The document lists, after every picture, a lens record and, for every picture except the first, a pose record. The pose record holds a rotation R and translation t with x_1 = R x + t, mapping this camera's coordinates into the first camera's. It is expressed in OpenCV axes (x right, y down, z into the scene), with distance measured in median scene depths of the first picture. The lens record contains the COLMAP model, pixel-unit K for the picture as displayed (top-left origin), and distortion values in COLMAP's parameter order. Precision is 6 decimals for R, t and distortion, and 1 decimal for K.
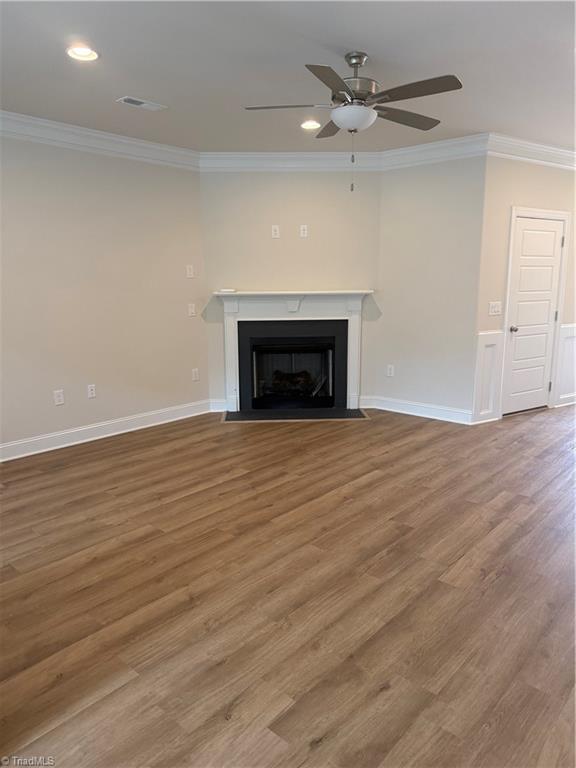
lens RADIAL K [[533.6, 0, 300.2], [0, 533.6, 387.3], [0, 0, 1]] dist [0.070315, -0.078892]
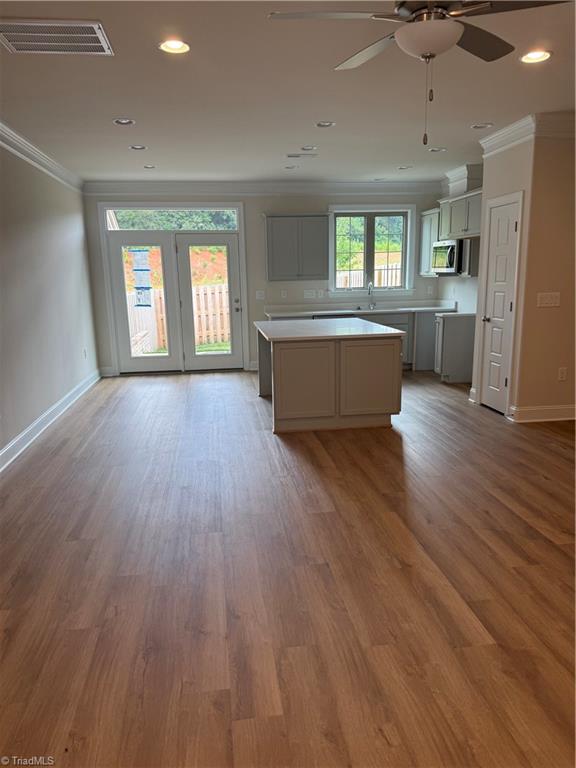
lens RADIAL K [[533.6, 0, 300.2], [0, 533.6, 387.3], [0, 0, 1]] dist [0.070315, -0.078892]
pose [[-0.635988, 0.186613, -0.748796, 0.657935], [-0.126892, 0.931825, 0.340002, -0.249186], [0.761195, 0.311253, -0.568949, 1.162174]]
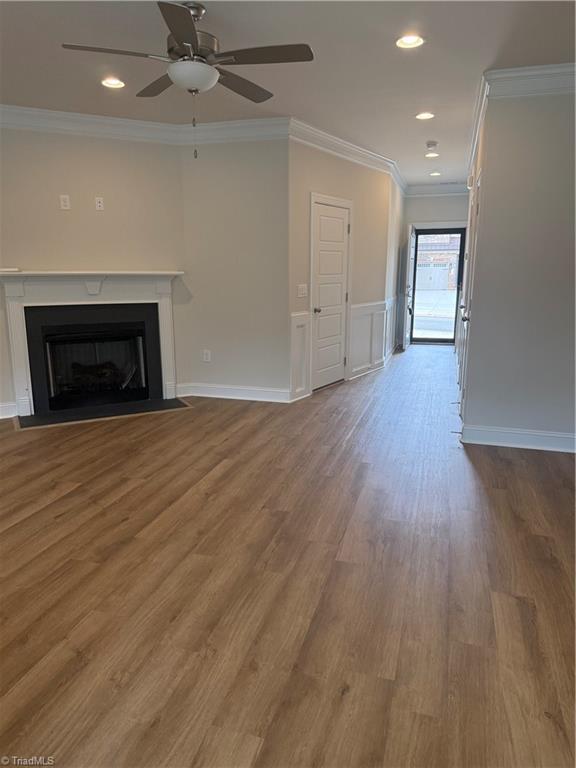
lens RADIAL K [[529.8, 0, 292.0], [0, 529.8, 379.9], [0, 0, 1]] dist [0.102992, -0.109194]
pose [[0.908433, -0.081381, 0.410033, -0.135945], [0.075364, 0.996679, 0.030847, -0.007617], [-0.411182, 0.002880, 0.911549, 0.091830]]
